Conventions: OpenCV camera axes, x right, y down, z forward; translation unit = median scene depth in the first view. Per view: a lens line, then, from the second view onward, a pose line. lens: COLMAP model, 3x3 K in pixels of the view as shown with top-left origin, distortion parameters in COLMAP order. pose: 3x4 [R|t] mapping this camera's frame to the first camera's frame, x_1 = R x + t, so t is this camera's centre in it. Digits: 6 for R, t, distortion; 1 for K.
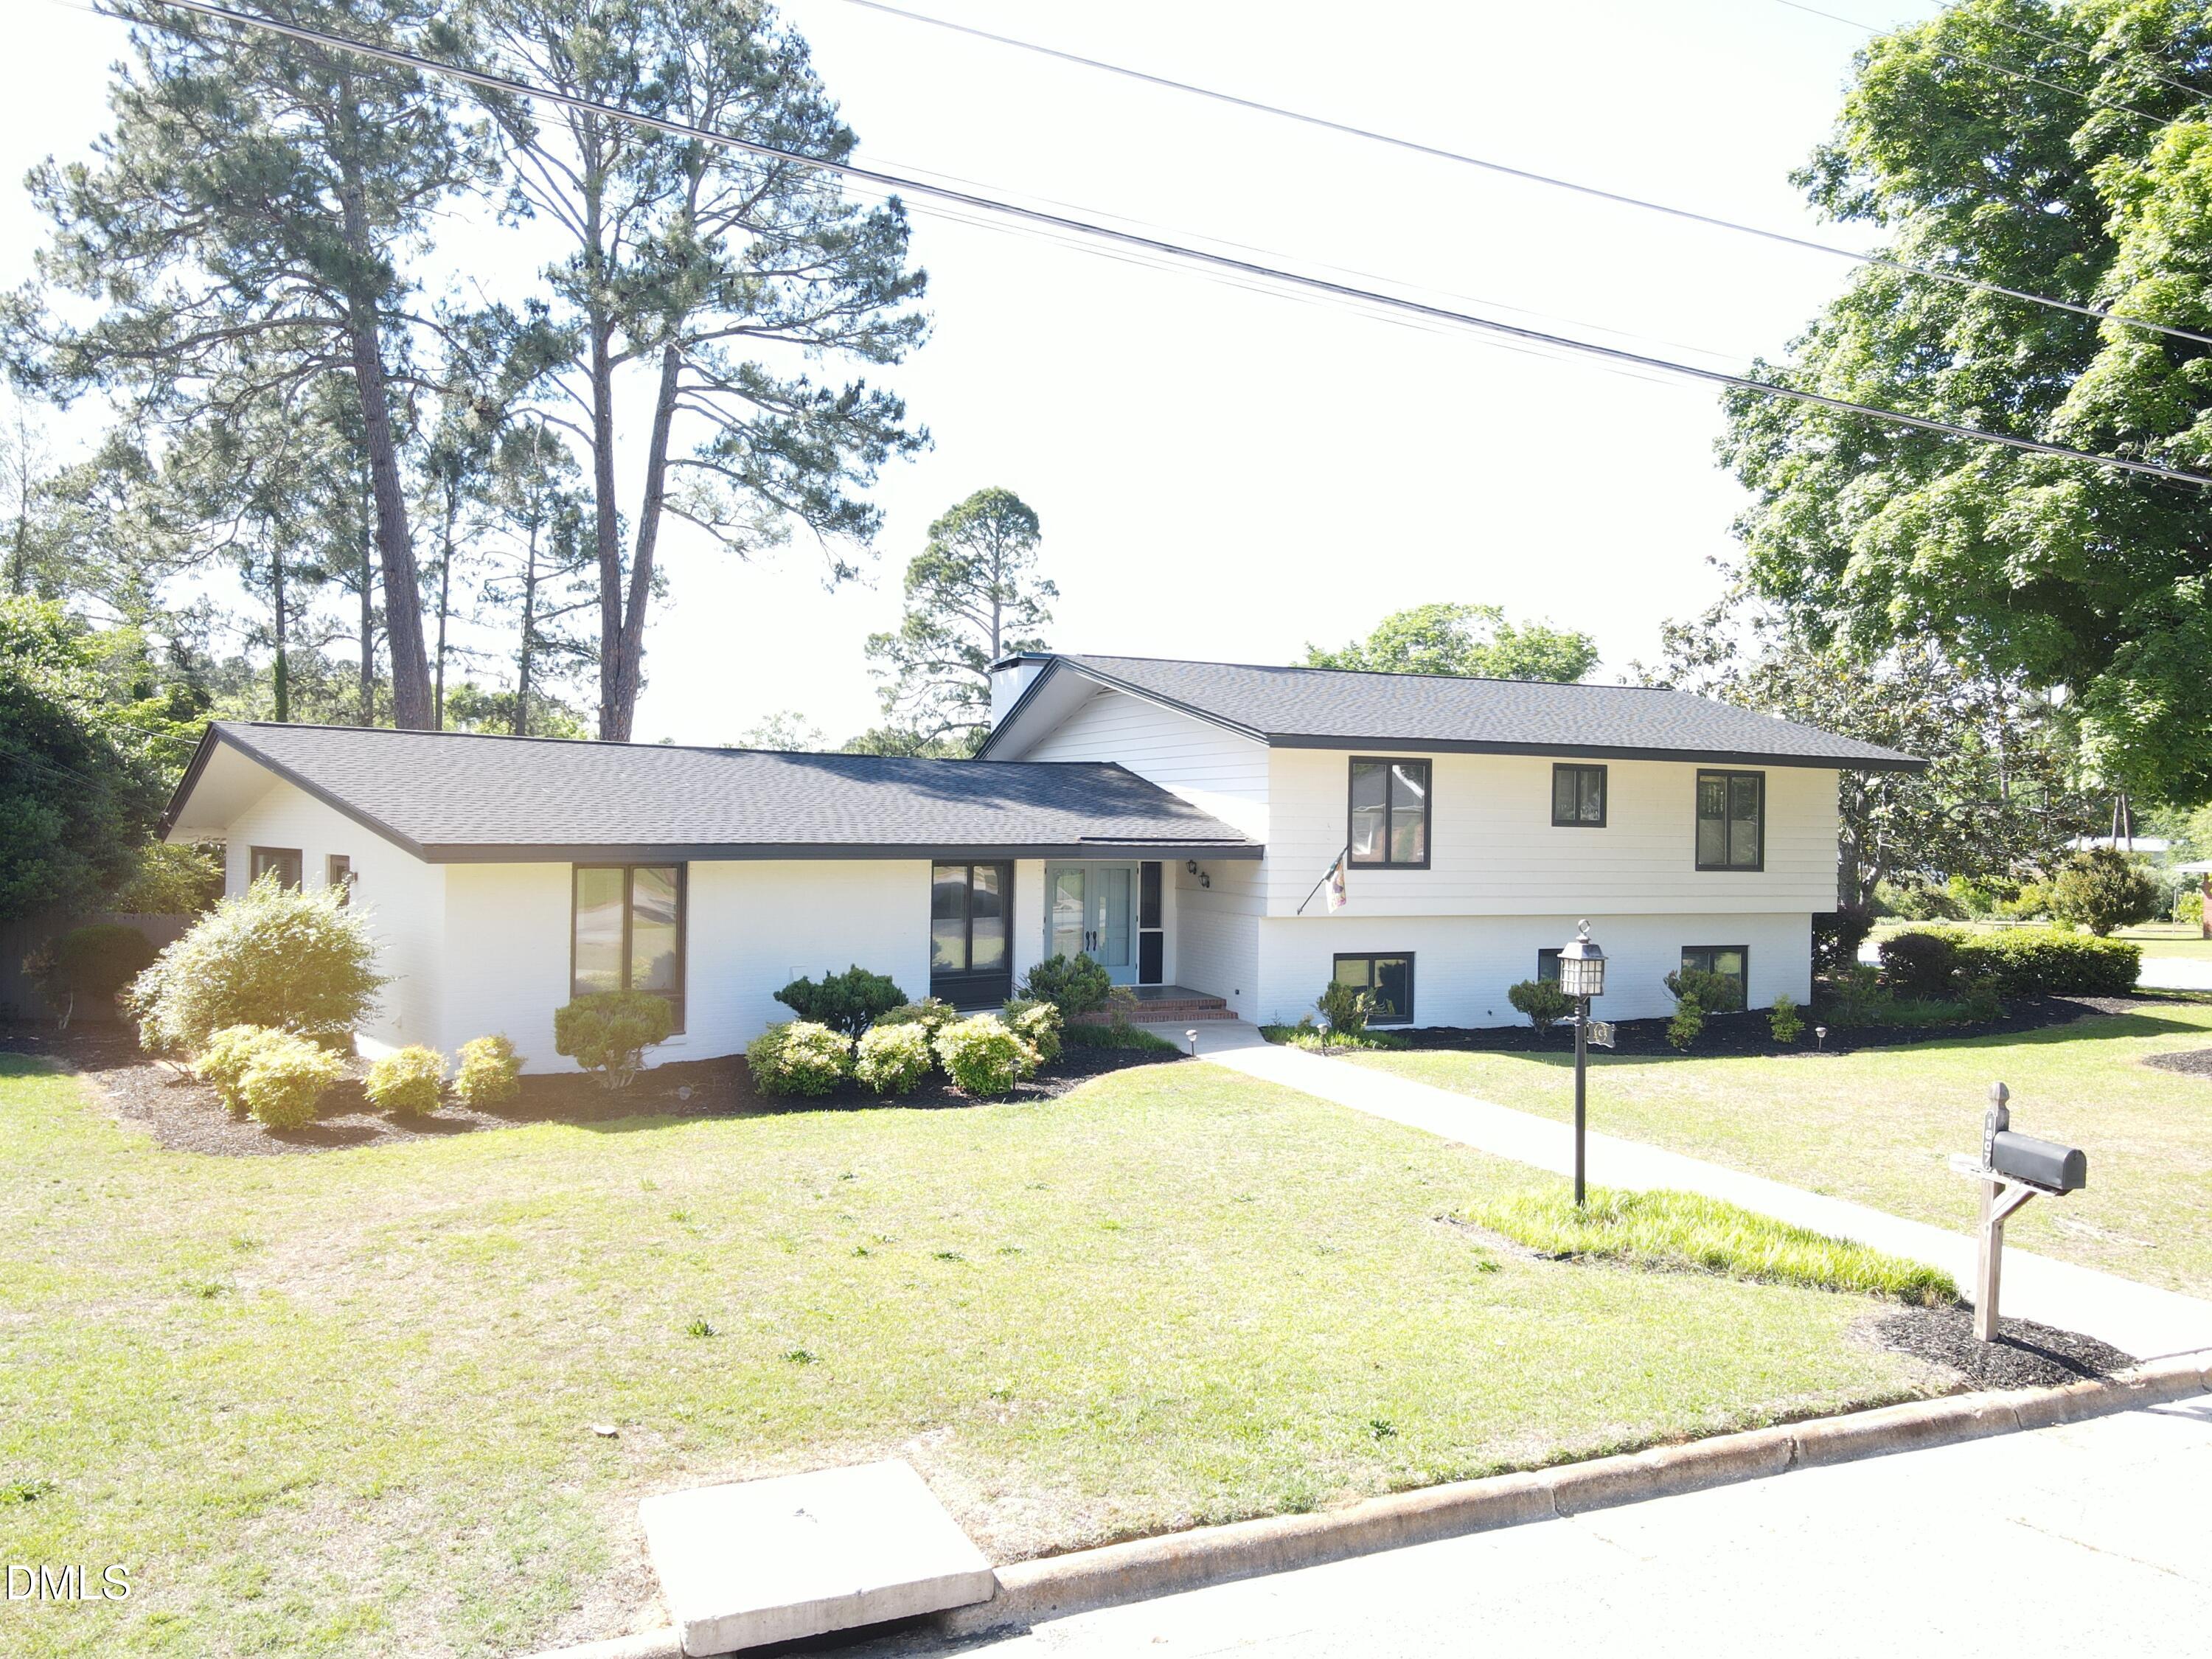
lens RADIAL K [[1610.7, 0, 1119.4], [0, 1610.7, 826.3], [0, 0, 1]] dist [0.005632, 0.015303]
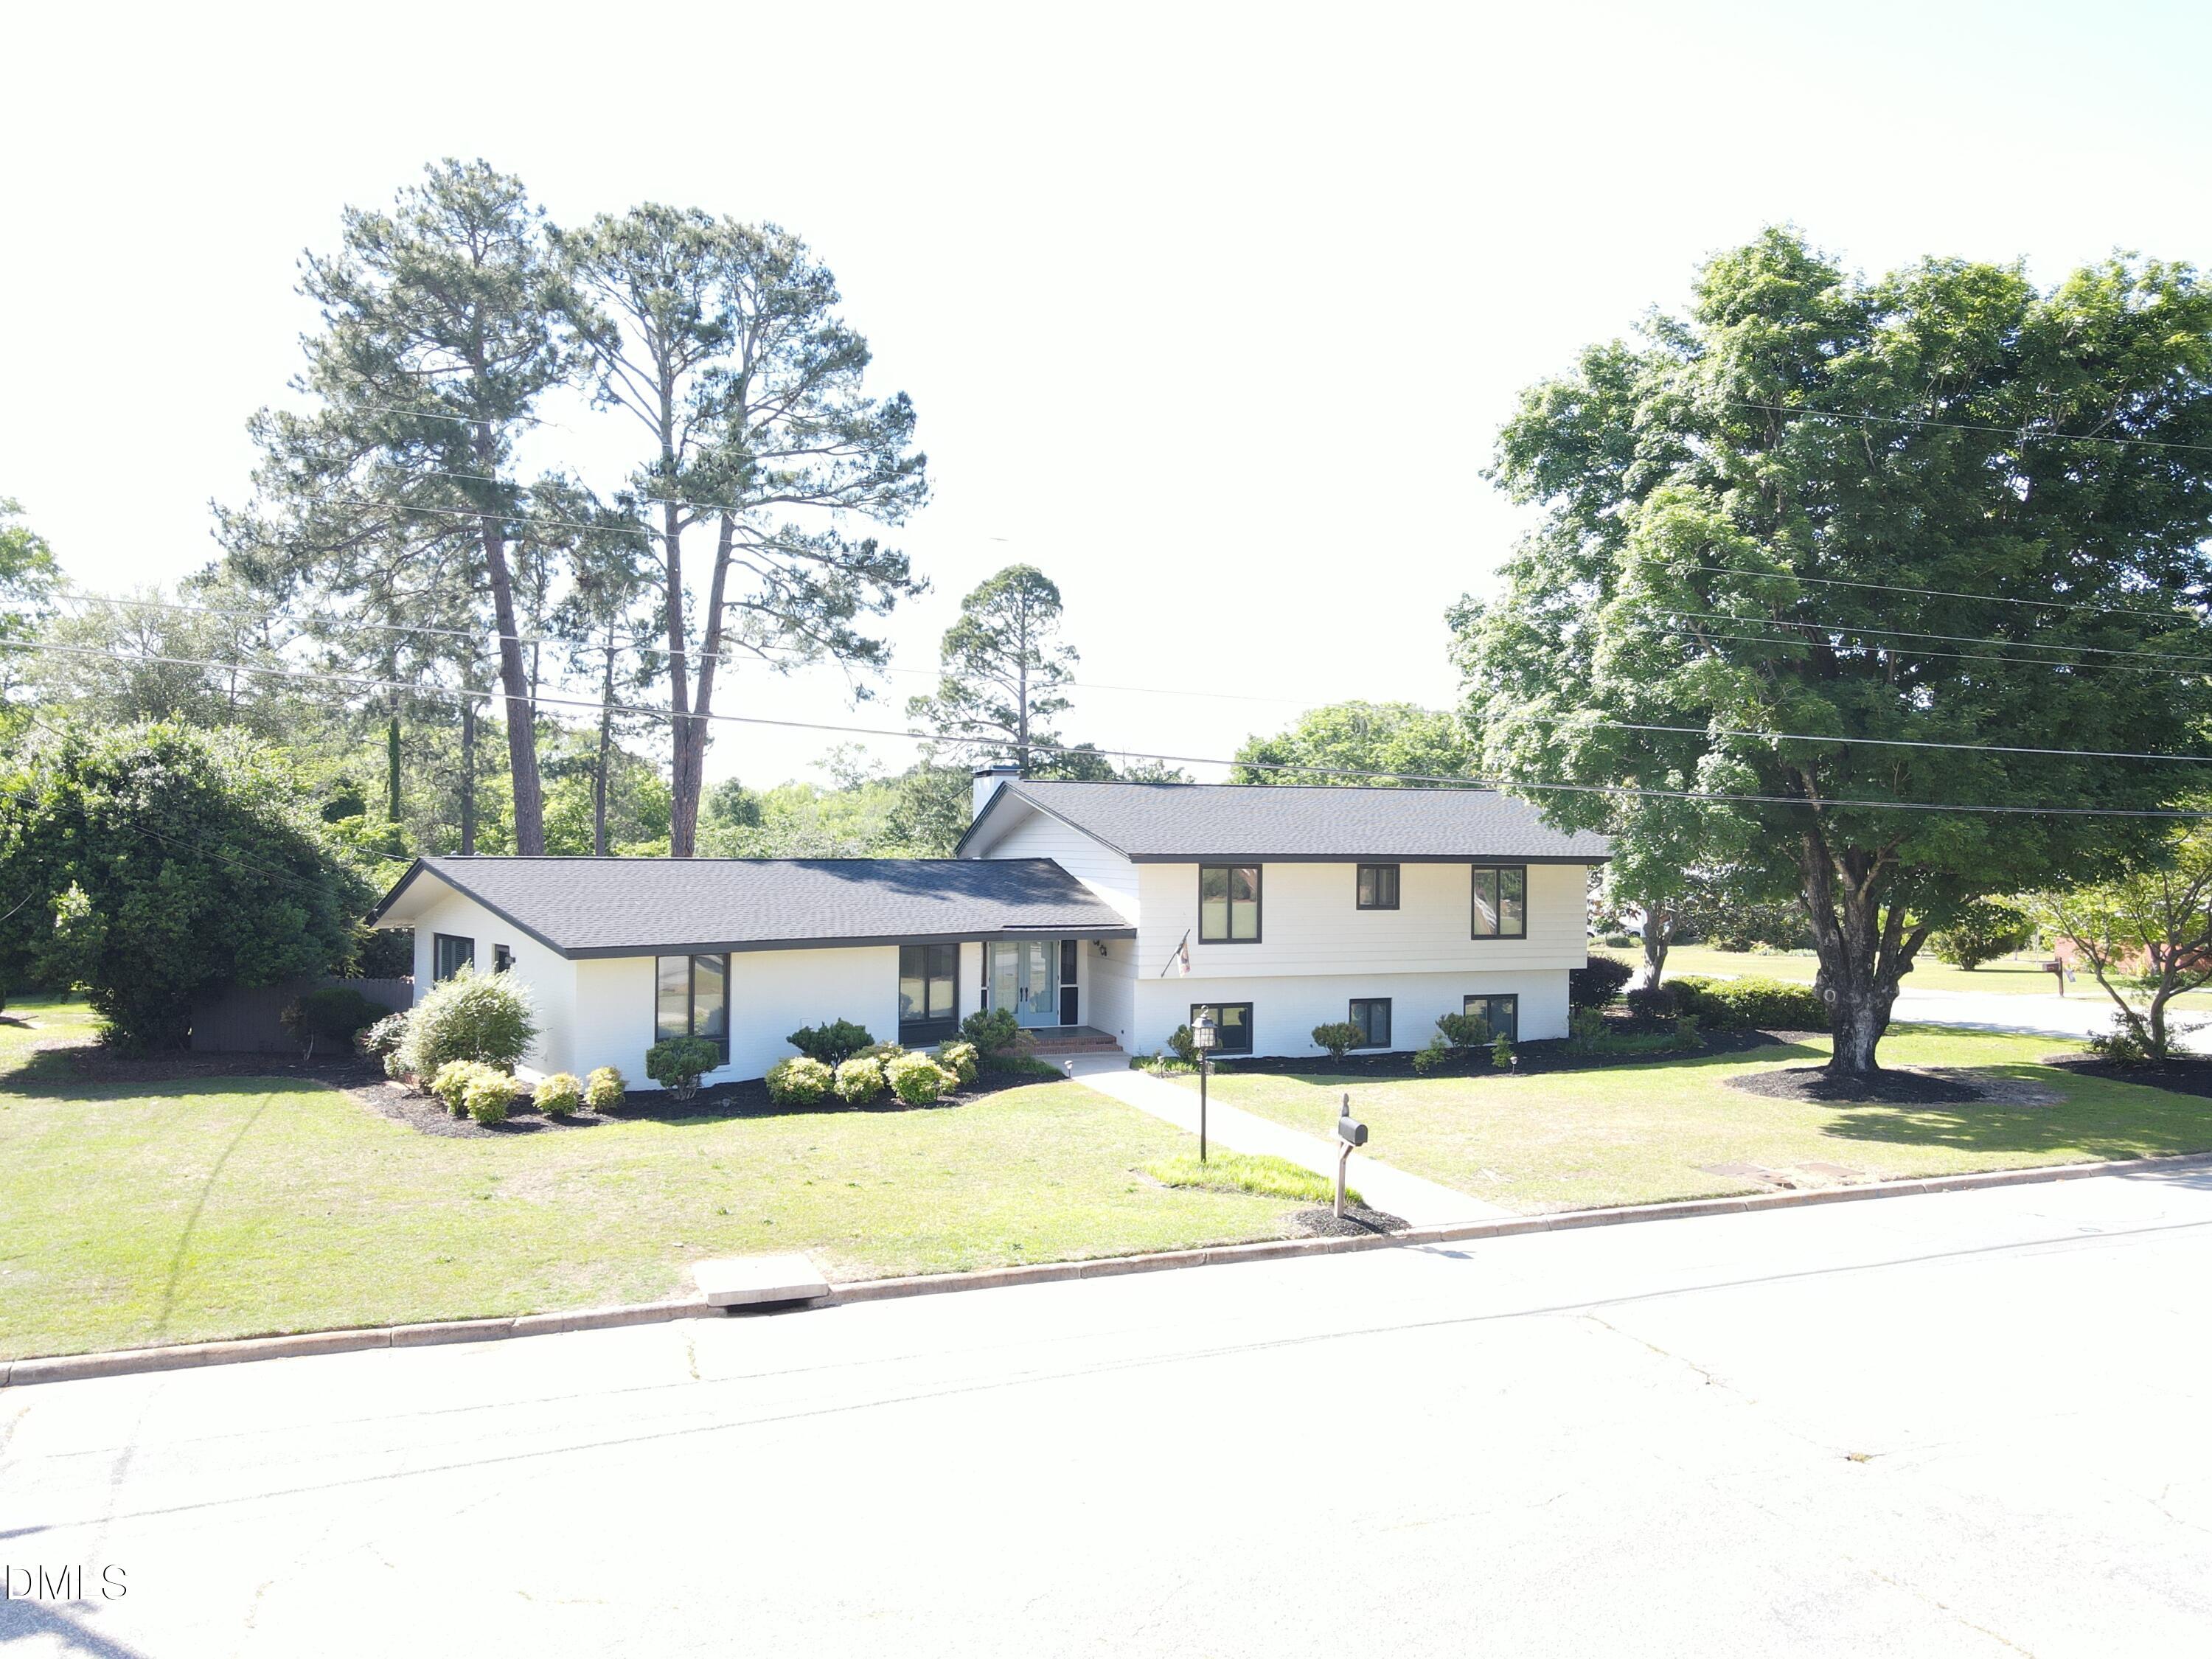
lens RADIAL K [[1610.7, 0, 1122.4], [0, 1610.7, 825.6], [0, 0, 1]] dist [0.005632, 0.015303]
pose [[0.999215, -0.007946, -0.038804, 0.128799], [0.007521, 0.999910, -0.011110, -0.060981], [0.038889, 0.010809, 0.999185, -0.403256]]
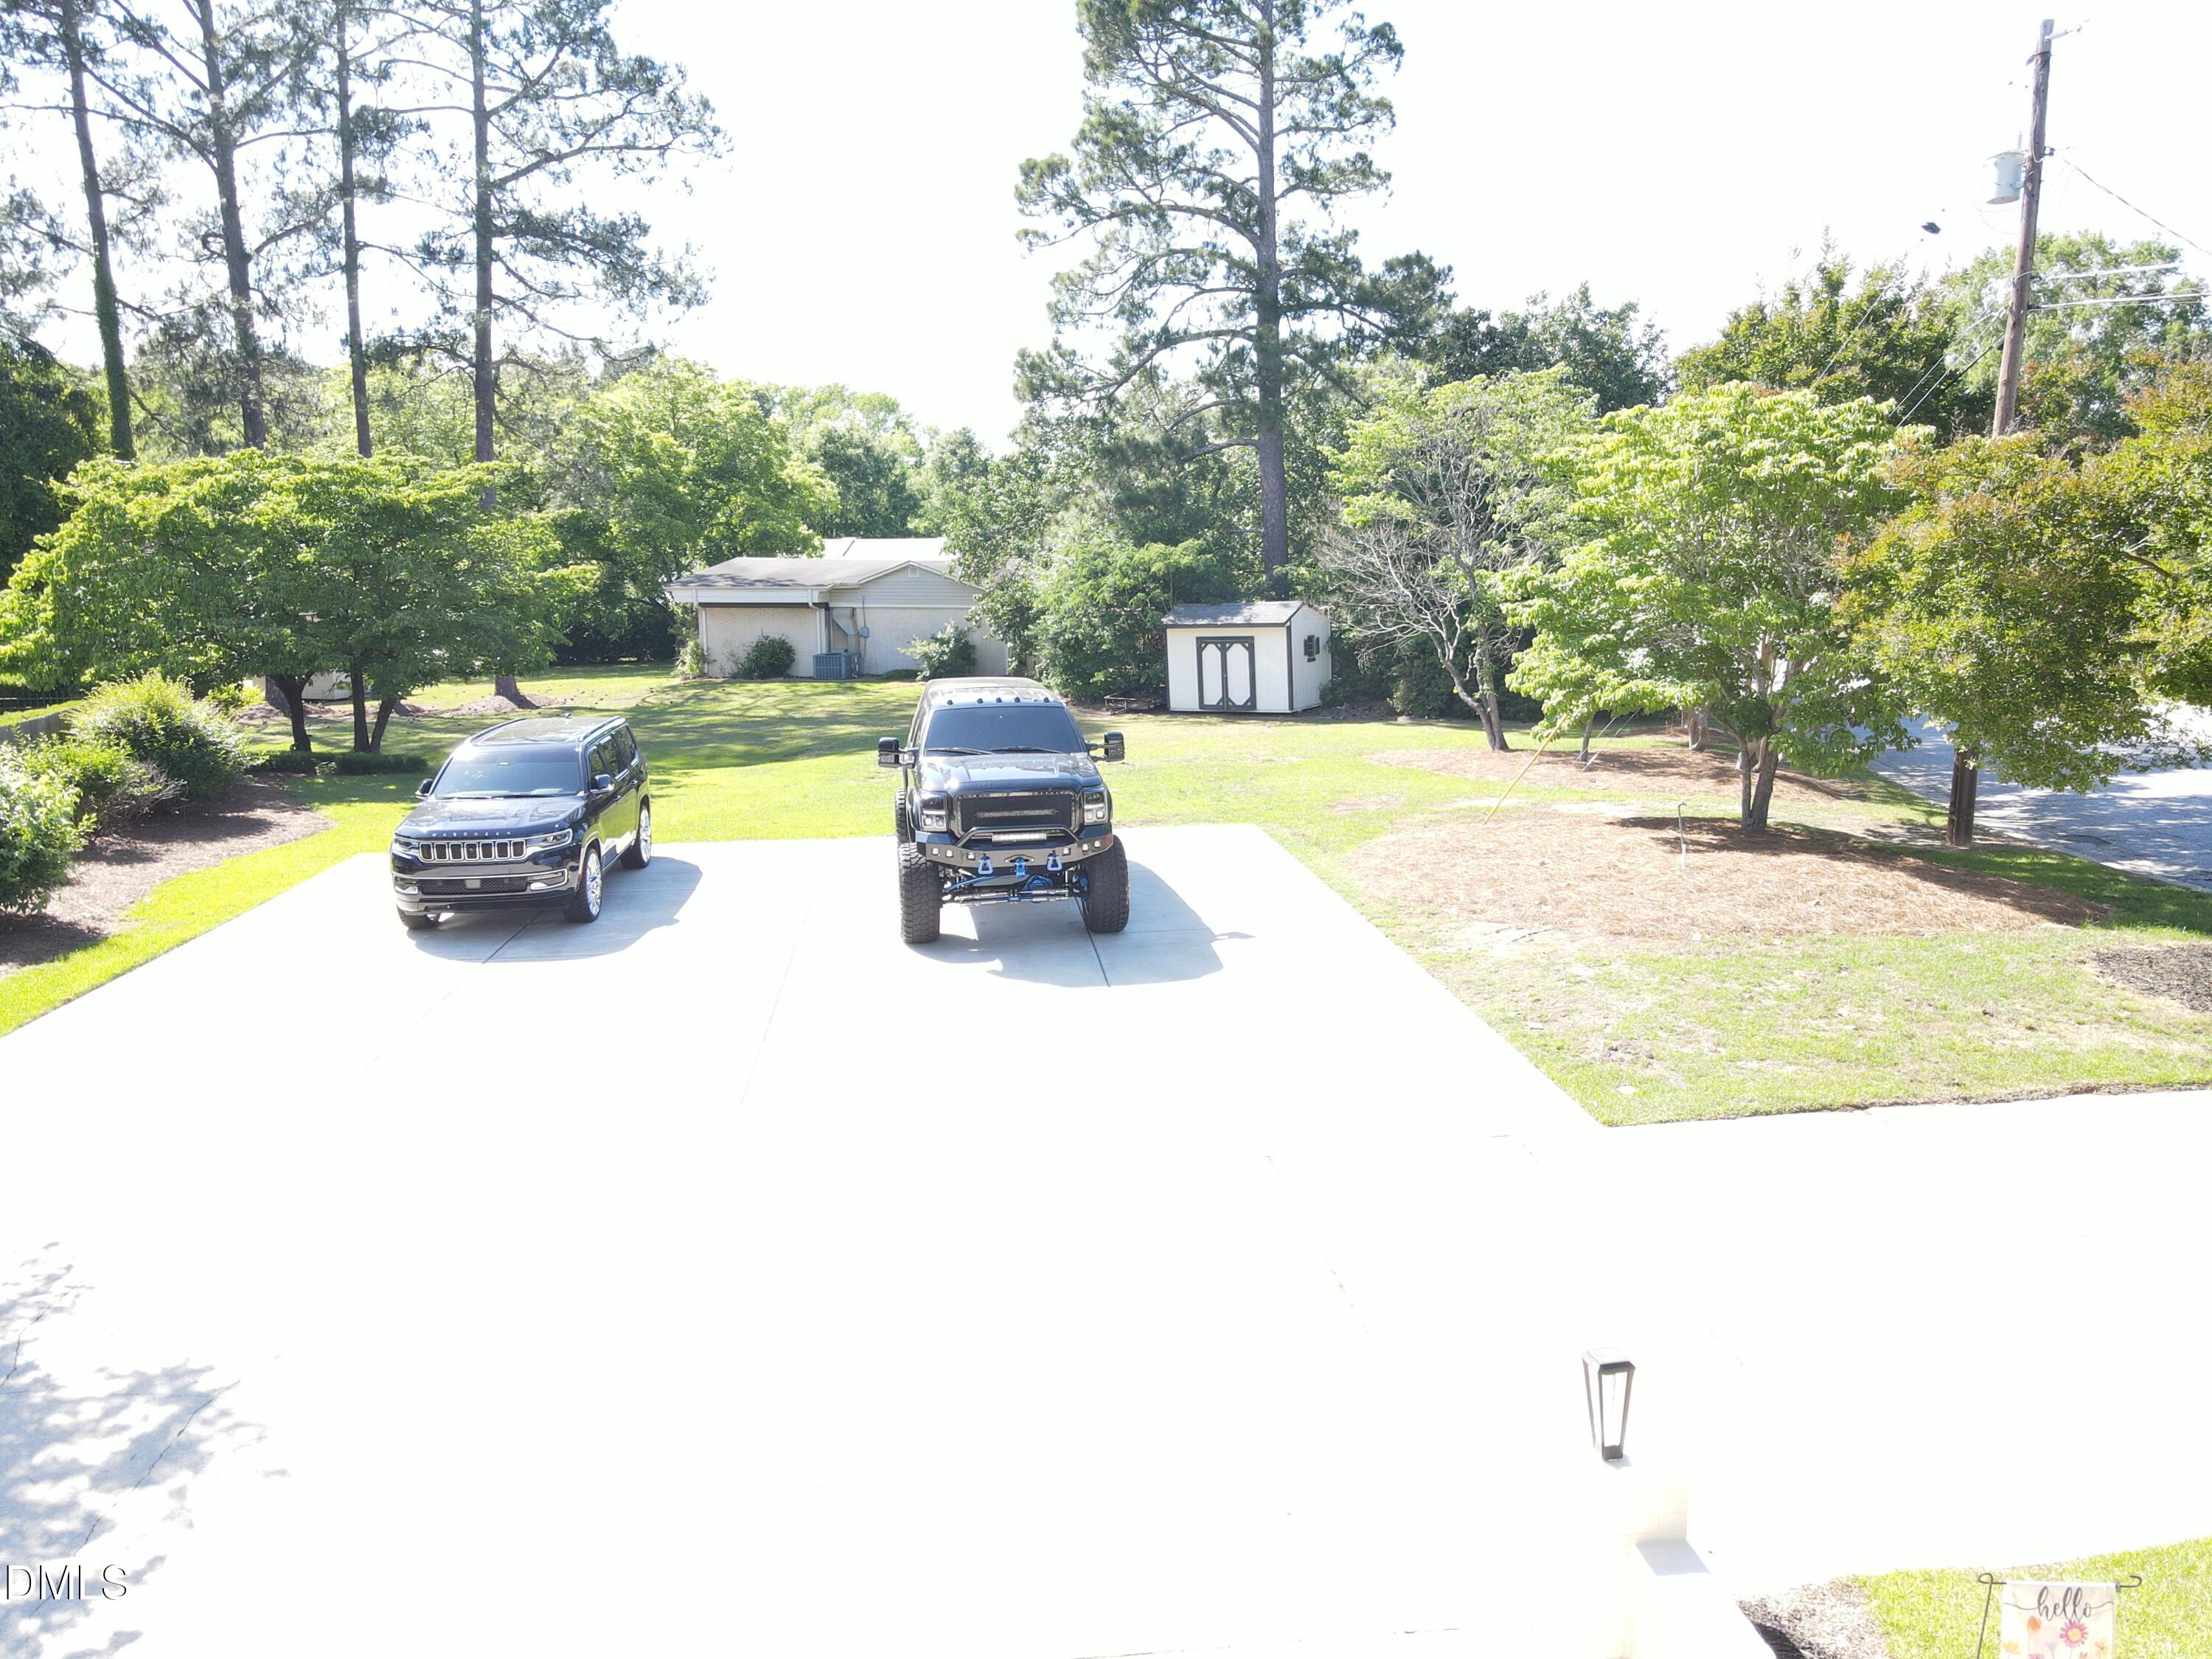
lens RADIAL K [[1610.7, 0, 1116.5], [0, 1610.7, 831.5], [0, 0, 1]] dist [0.005632, 0.015303]
pose [[0.958374, 0.037692, -0.283017, 0.101162], [0.013003, 0.984457, 0.175142, 0.004698], [0.285220, -0.171532, 0.942988, 1.799428]]
